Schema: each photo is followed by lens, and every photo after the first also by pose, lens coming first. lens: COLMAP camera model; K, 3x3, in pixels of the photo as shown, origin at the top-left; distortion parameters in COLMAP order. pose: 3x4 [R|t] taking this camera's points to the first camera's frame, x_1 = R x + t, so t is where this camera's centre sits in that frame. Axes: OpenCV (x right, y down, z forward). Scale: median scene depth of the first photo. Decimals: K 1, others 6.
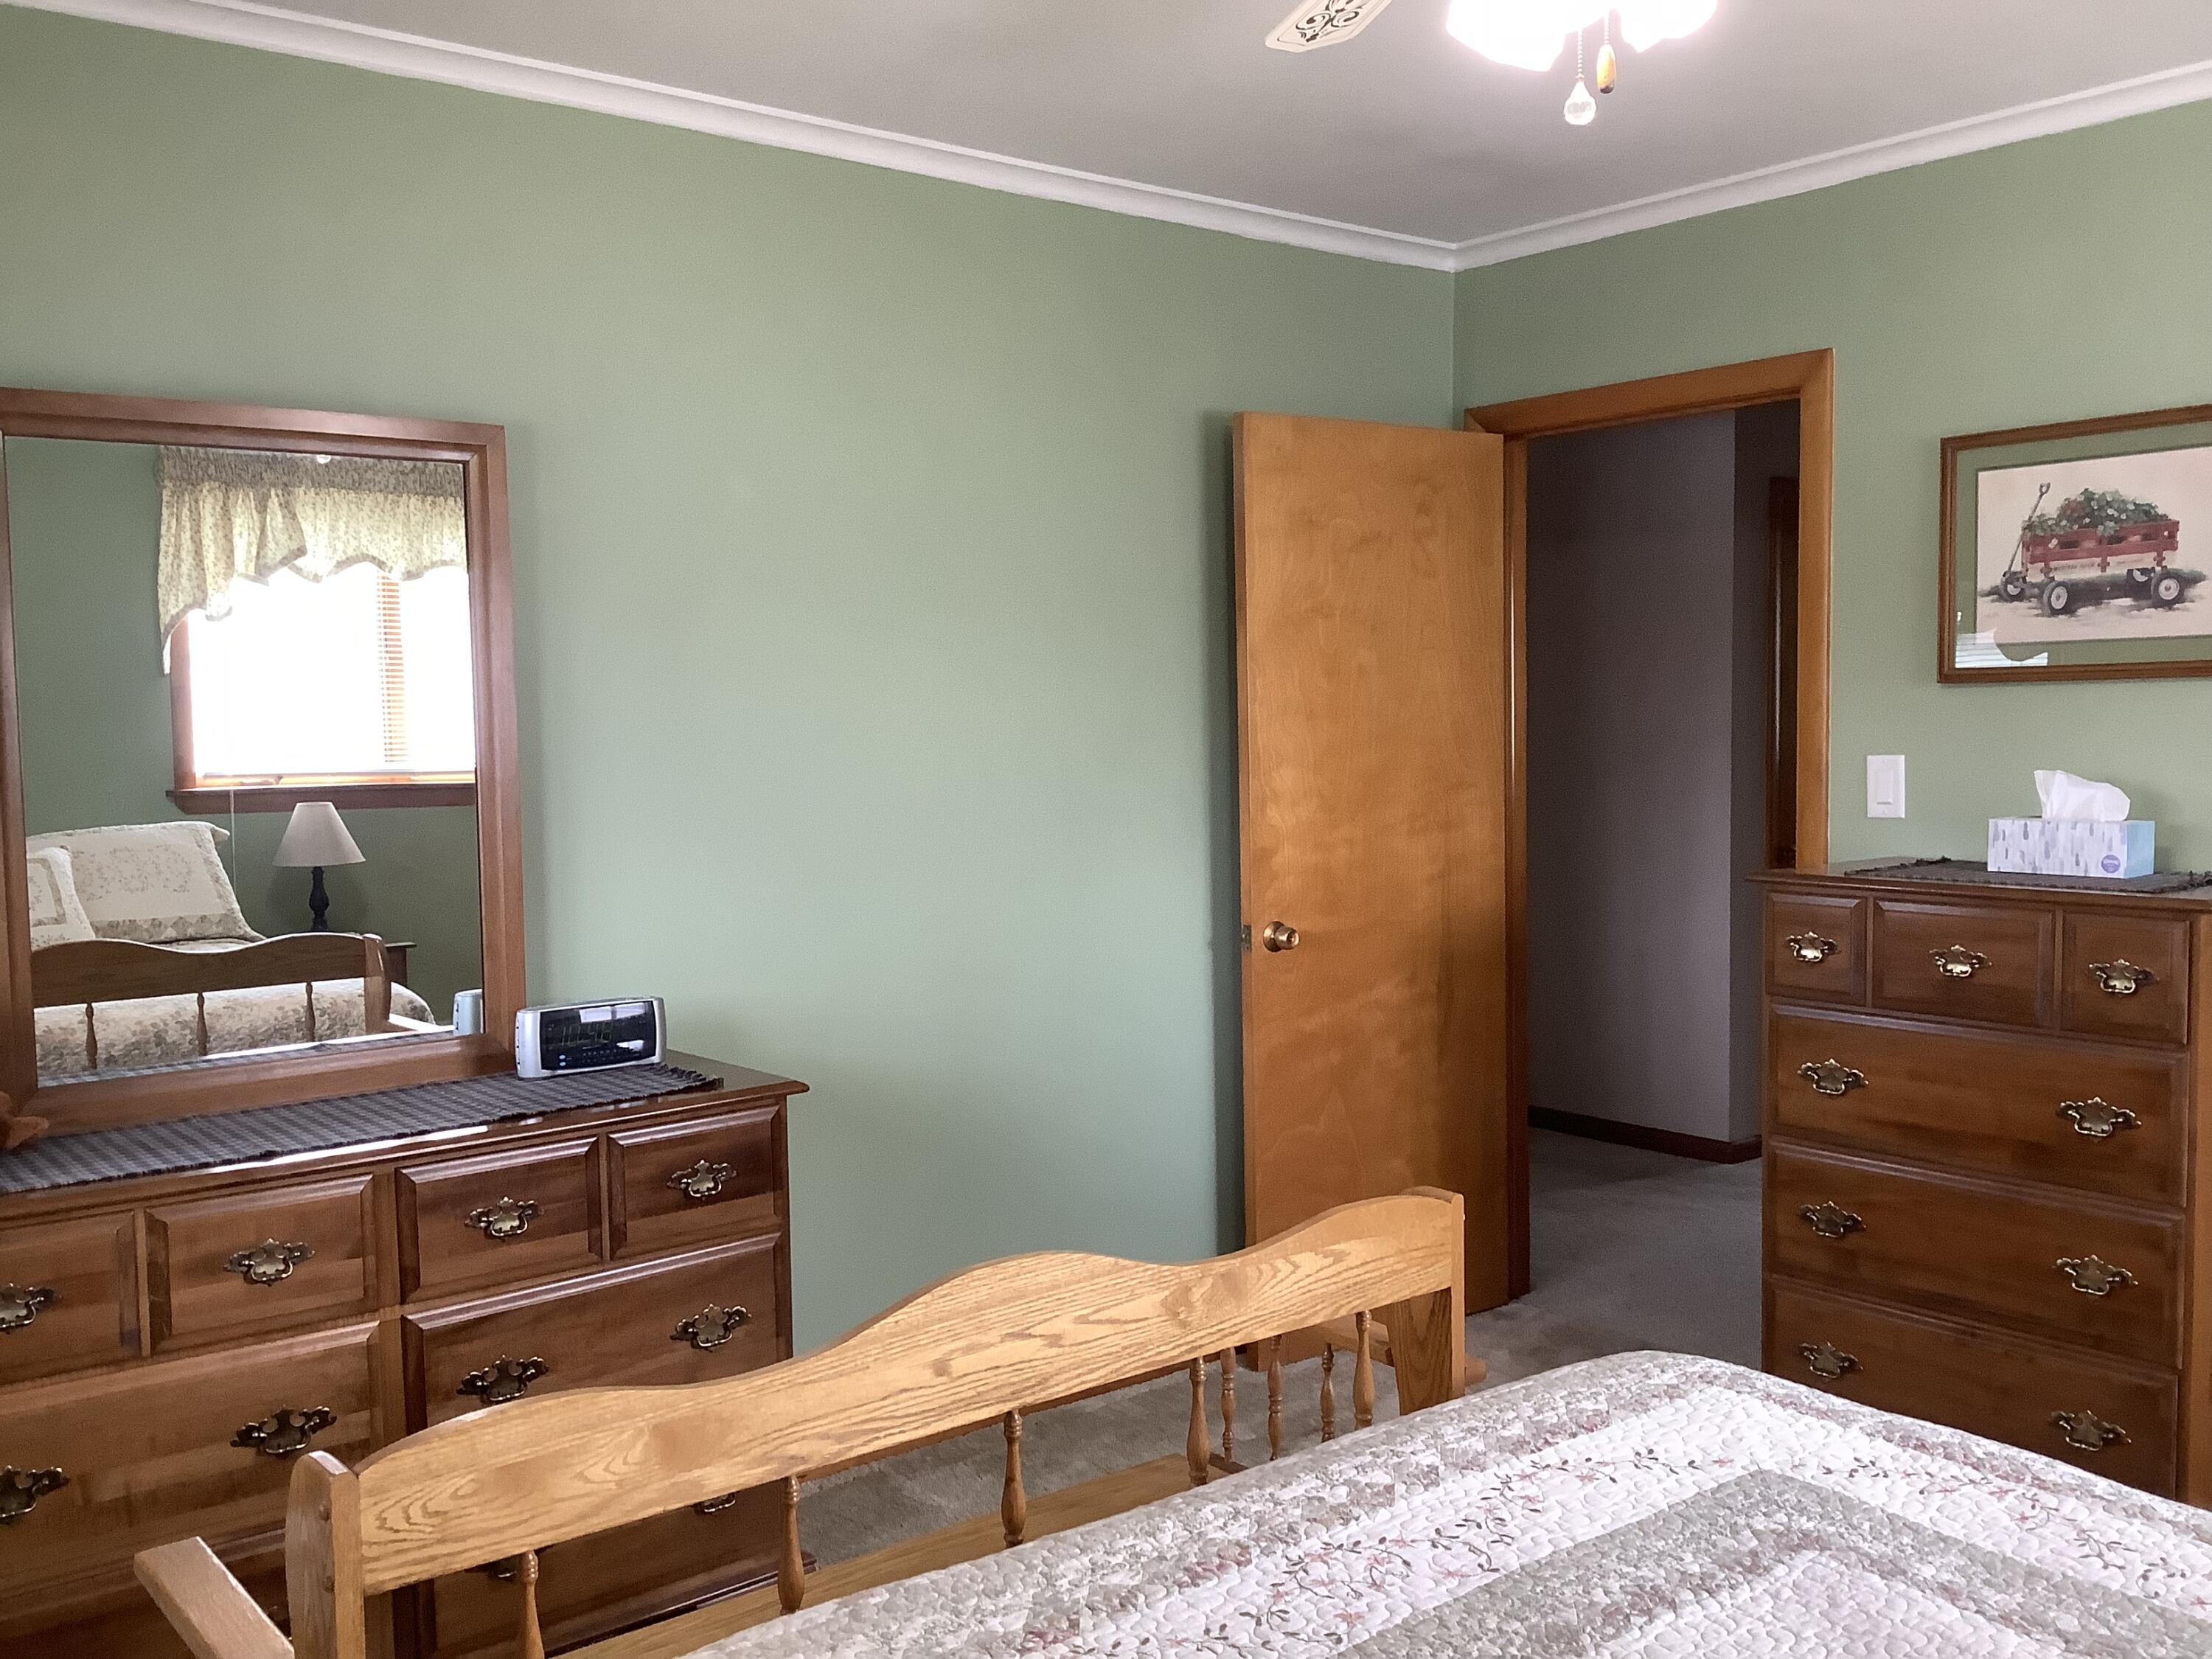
lens RADIAL K [[2014.2, 0, 1106.0], [0, 2014.2, 829.5], [0, 0, 1]] dist [-0.000262, -0.006623]
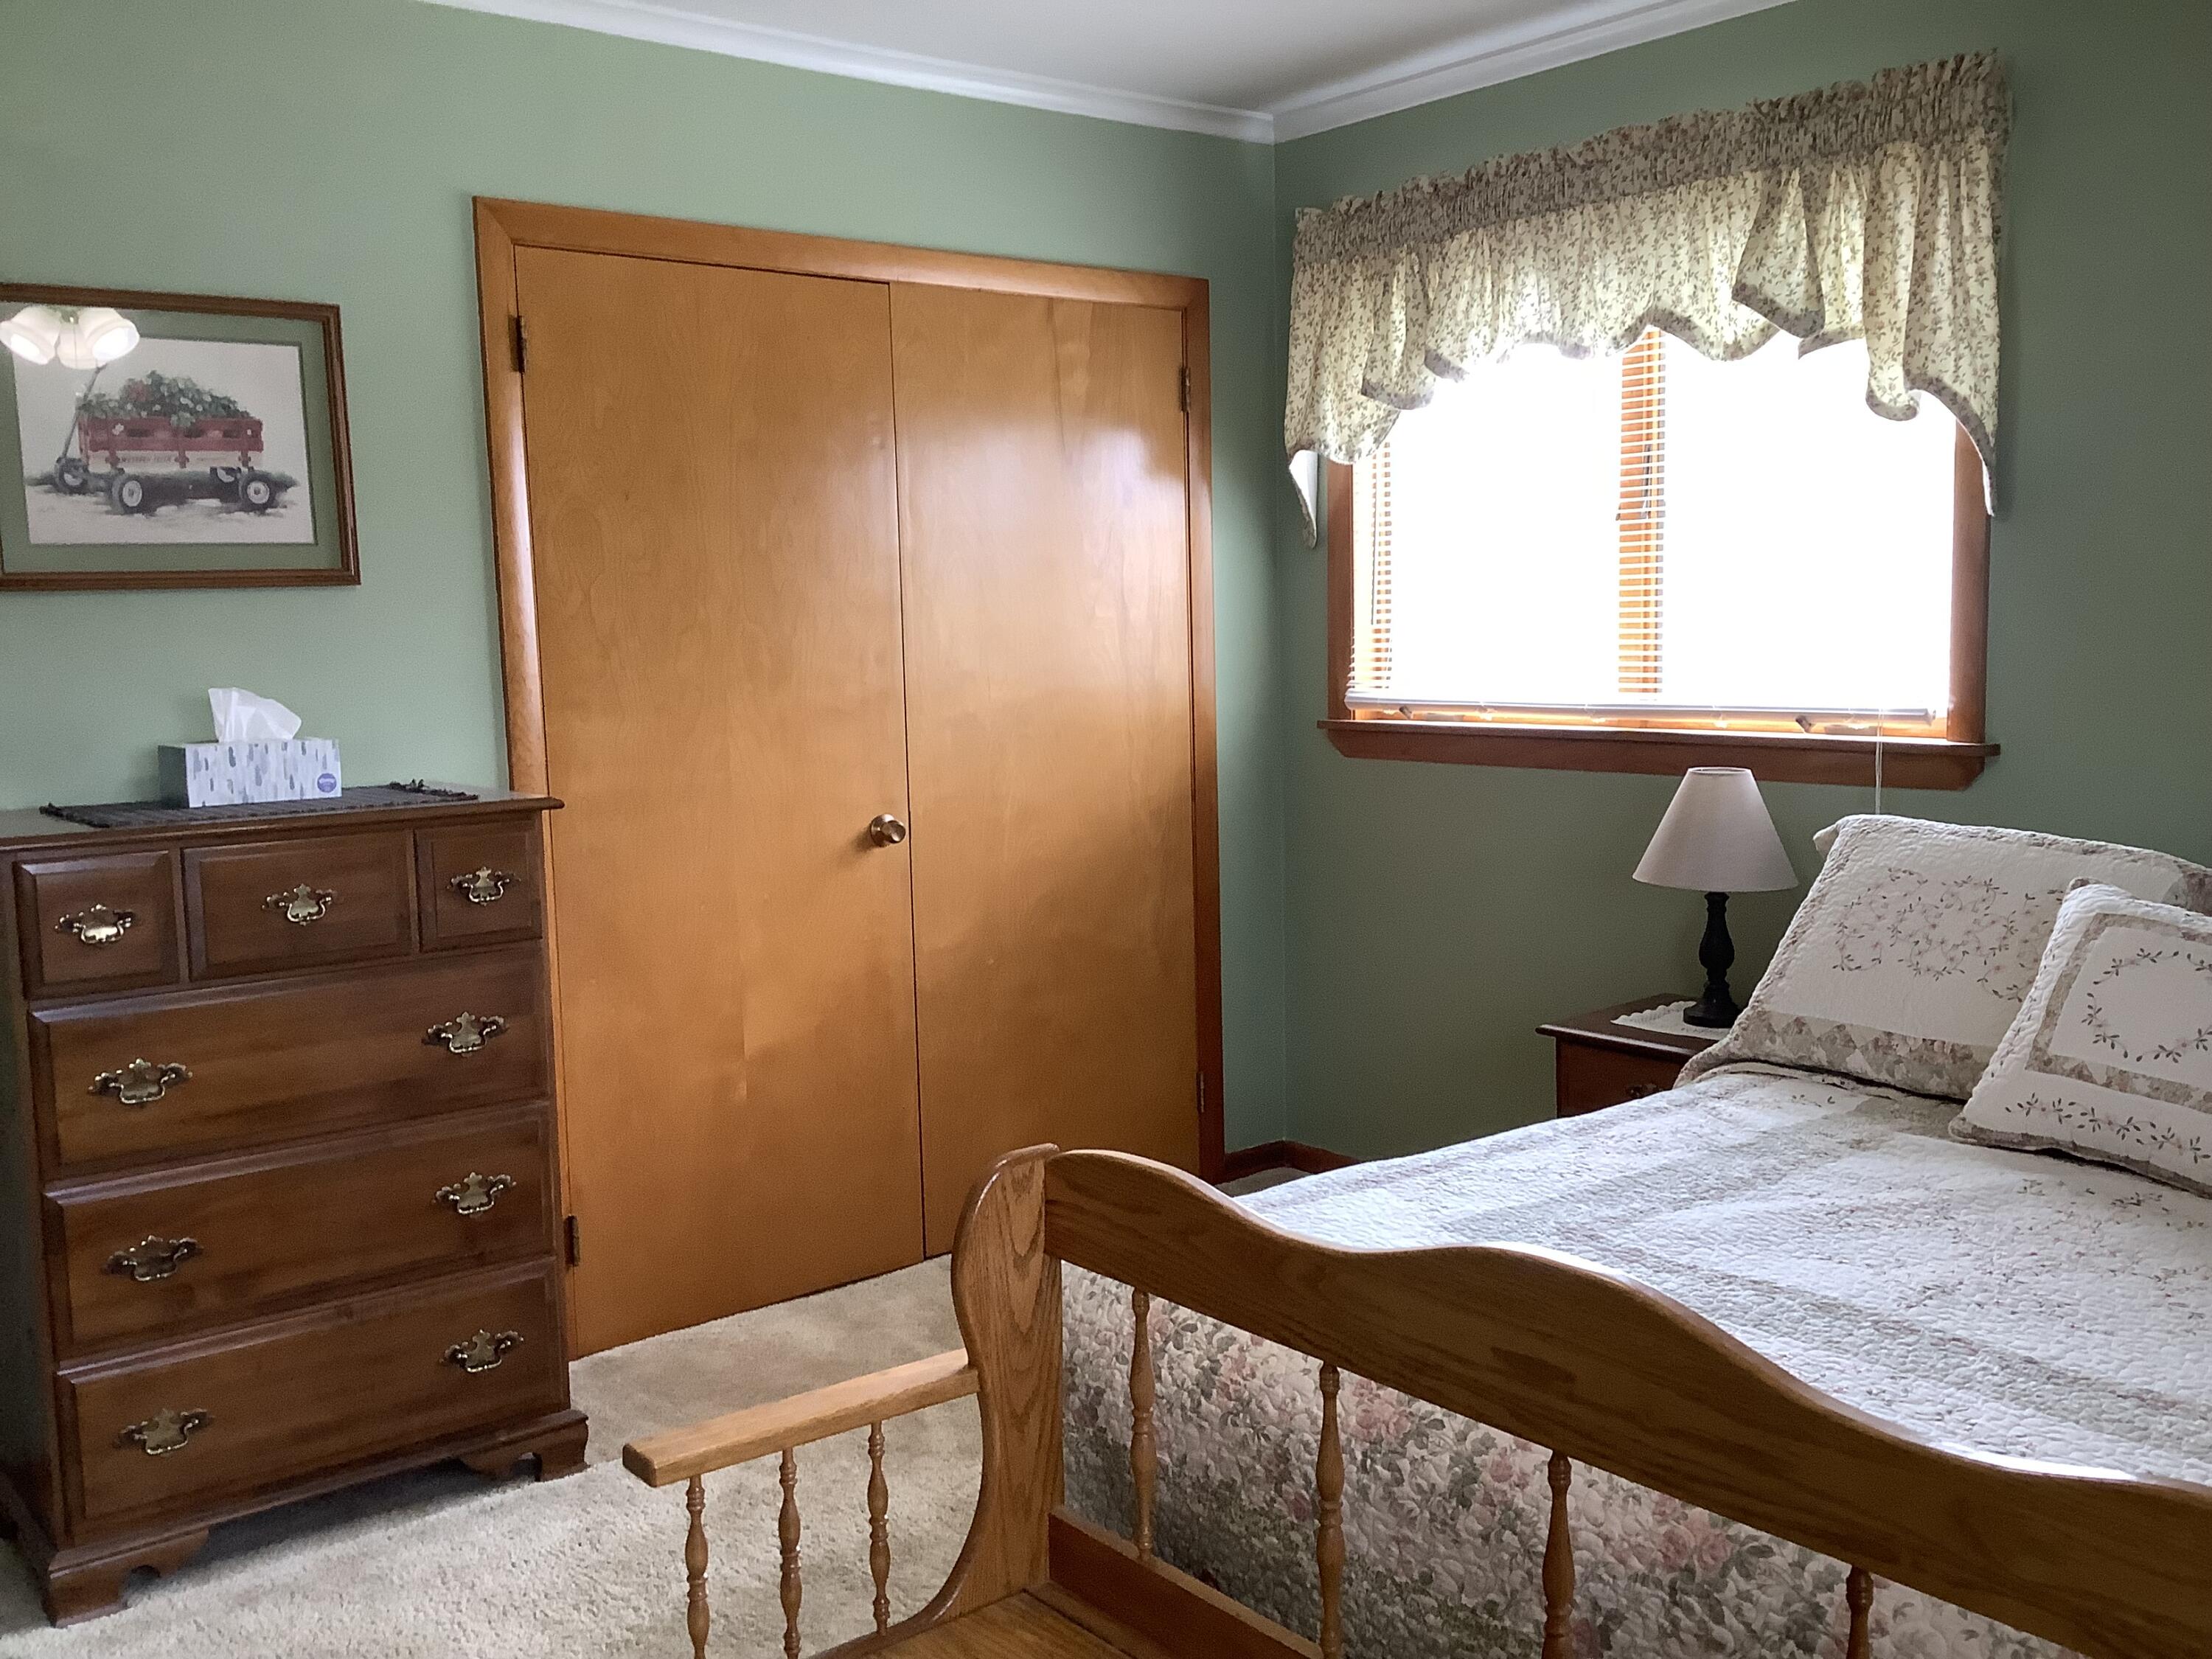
lens RADIAL K [[2014.2, 0, 1106.0], [0, 2014.2, 829.5], [0, 0, 1]] dist [-0.000262, -0.006623]
pose [[-0.007248, -0.094647, 0.995485, -0.422598], [0.082710, 0.992043, 0.094922, -0.019464], [-0.996547, 0.083025, 0.000637, 0.611752]]
